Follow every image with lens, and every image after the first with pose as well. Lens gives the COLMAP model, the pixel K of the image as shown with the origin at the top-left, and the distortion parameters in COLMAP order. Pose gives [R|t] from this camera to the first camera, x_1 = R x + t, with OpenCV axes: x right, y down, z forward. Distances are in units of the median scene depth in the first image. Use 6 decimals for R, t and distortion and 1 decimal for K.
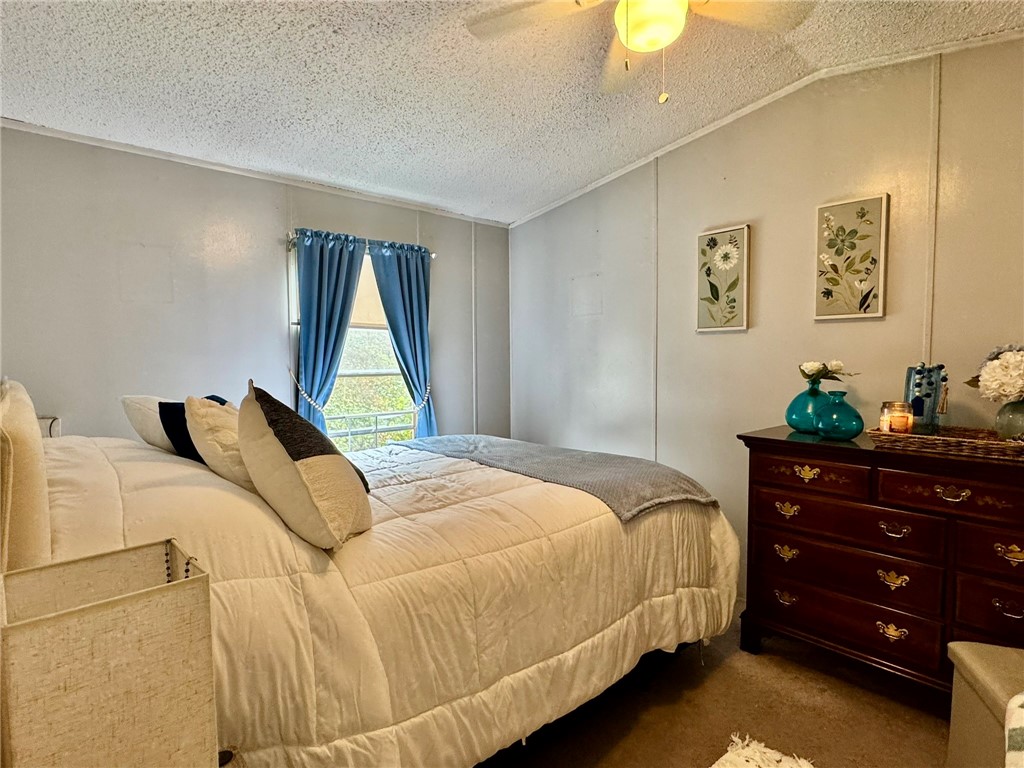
lens RADIAL K [[558.9, 0, 512.0], [0, 558.9, 384.0], [0, 0, 1]] dist [0.000616, 0.000583]
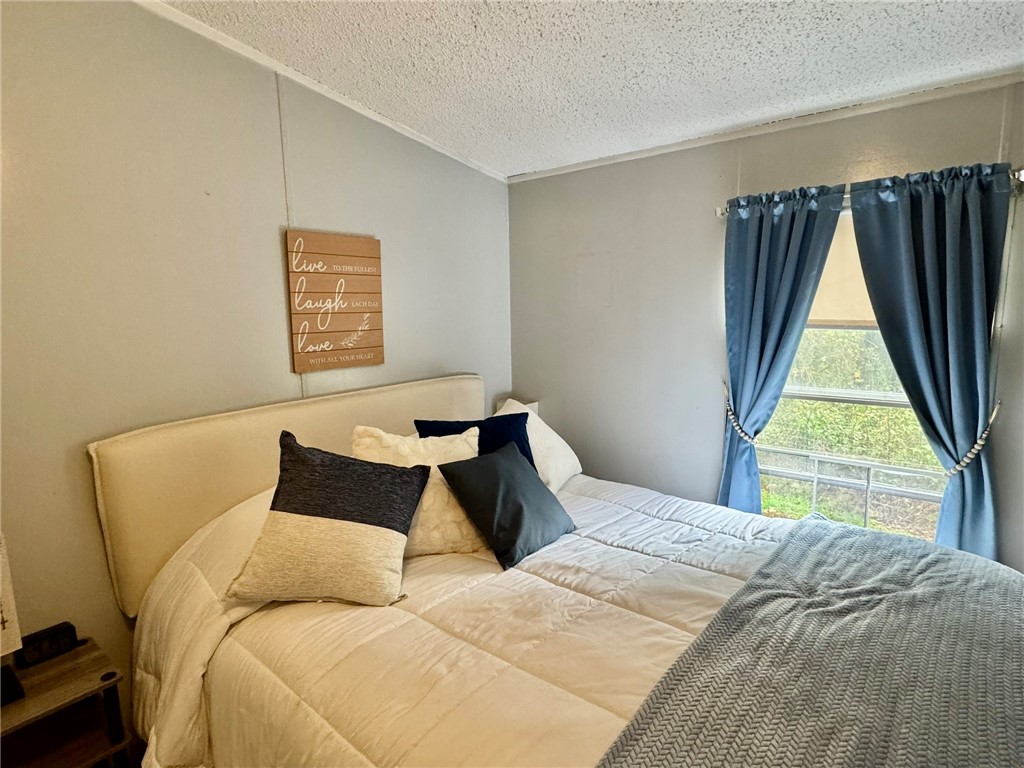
lens RADIAL K [[558.9, 0, 512.0], [0, 558.9, 384.0], [0, 0, 1]] dist [0.000616, 0.000583]
pose [[0.156545, 0.134663, -0.978448, 0.310557], [-0.029095, 0.990860, 0.131716, -0.112387], [0.987242, 0.007848, 0.159032, 0.542502]]
